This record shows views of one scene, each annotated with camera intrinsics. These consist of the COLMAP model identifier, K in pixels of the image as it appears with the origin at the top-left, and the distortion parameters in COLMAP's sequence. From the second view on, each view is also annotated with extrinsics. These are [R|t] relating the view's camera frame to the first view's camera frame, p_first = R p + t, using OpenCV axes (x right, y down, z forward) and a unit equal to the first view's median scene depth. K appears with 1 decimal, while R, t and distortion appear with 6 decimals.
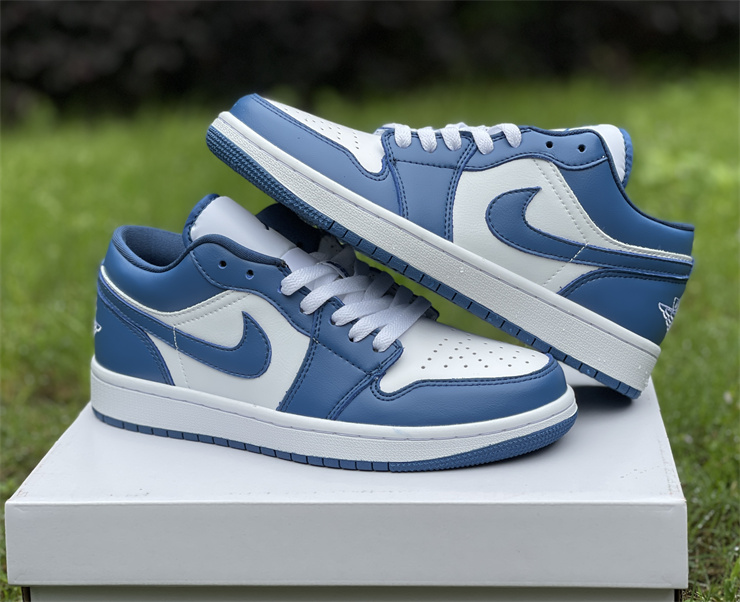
lens RADIAL K [[1513.9, 0, 374.5], [0, 1513.9, 298.0], [0, 0, 1]] dist [0.148335, 0.000000]
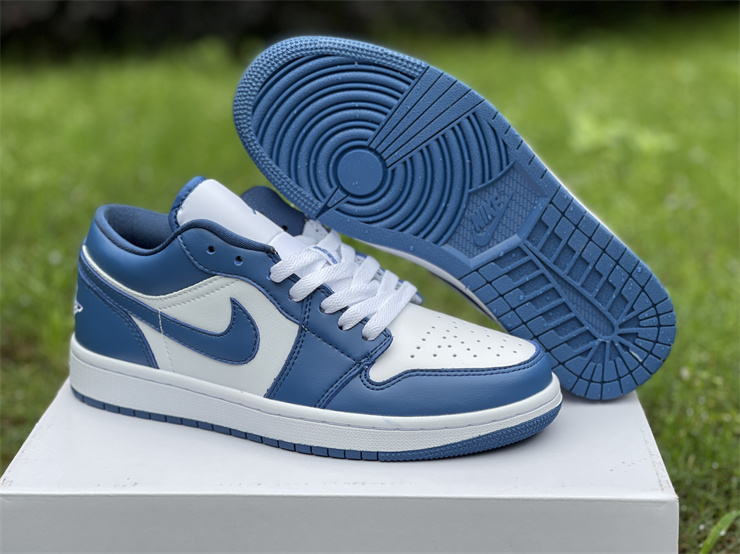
lens RADIAL K [[1398.4, 0, 362.7], [0, 1398.4, 275.7], [0, 0, 1]] dist [0.165644, 0.000000]
pose [[0.998186, 0.013457, 0.058691, -0.055060], [-0.015348, 0.999374, 0.031888, -0.036156], [-0.058225, -0.032731, 0.997767, 0.079099]]
